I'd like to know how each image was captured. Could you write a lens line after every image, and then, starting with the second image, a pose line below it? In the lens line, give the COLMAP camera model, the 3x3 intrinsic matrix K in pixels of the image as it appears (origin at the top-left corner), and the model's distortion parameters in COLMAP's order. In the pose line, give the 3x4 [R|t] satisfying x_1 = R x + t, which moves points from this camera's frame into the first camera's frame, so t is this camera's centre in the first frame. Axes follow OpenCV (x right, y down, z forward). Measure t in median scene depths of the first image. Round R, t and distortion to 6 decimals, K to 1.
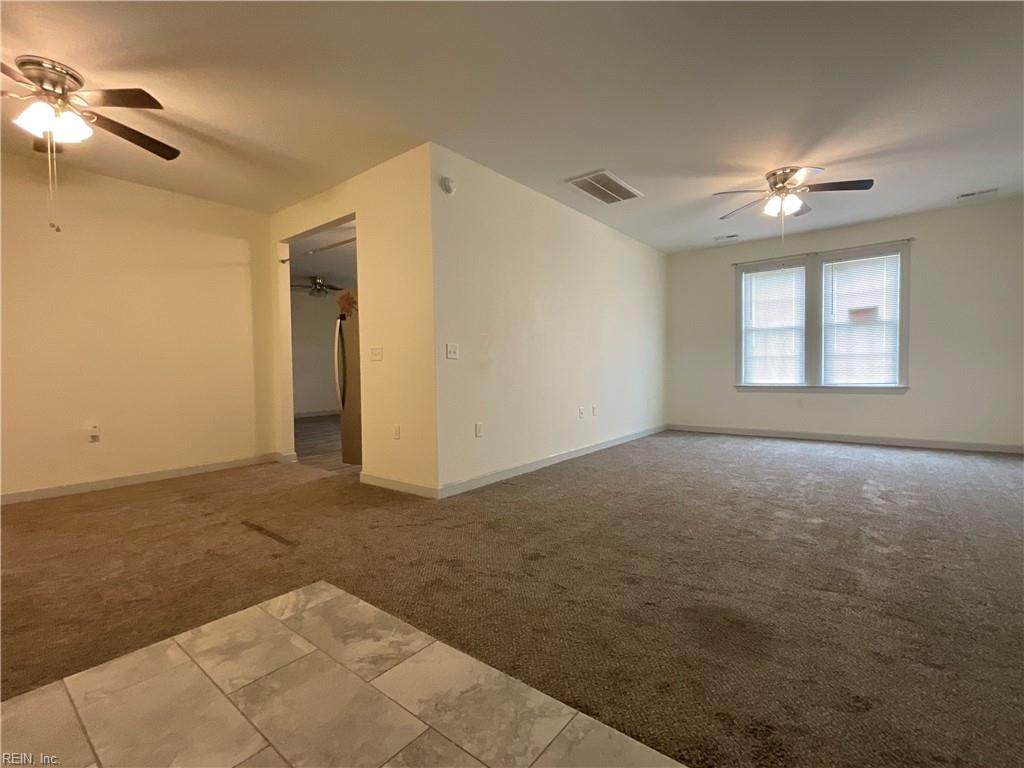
lens RADIAL K [[471.7, 0, 508.9], [0, 471.7, 387.0], [0, 0, 1]] dist [0.016914, -0.000746]
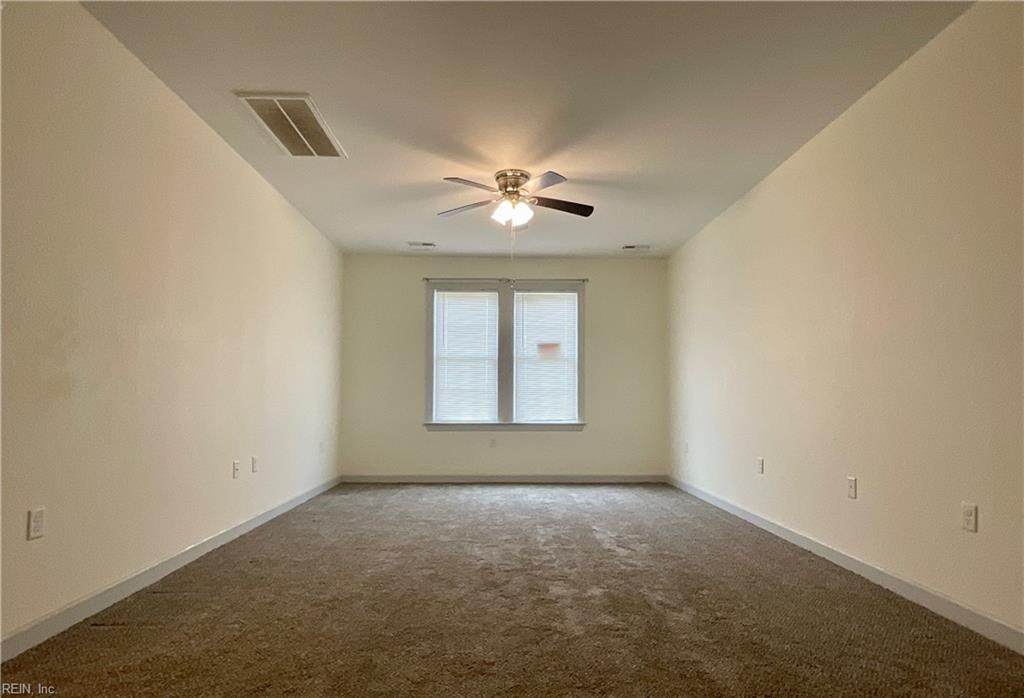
lens RADIAL K [[557.7, 0, 508.4], [0, 557.7, 382.6], [0, 0, 1]] dist [-0.000072, -0.000167]
pose [[0.763414, 0.039665, 0.644690, -0.065819], [0.009140, 0.997349, -0.072186, -0.003673], [-0.645845, 0.061000, 0.761028, 0.251853]]
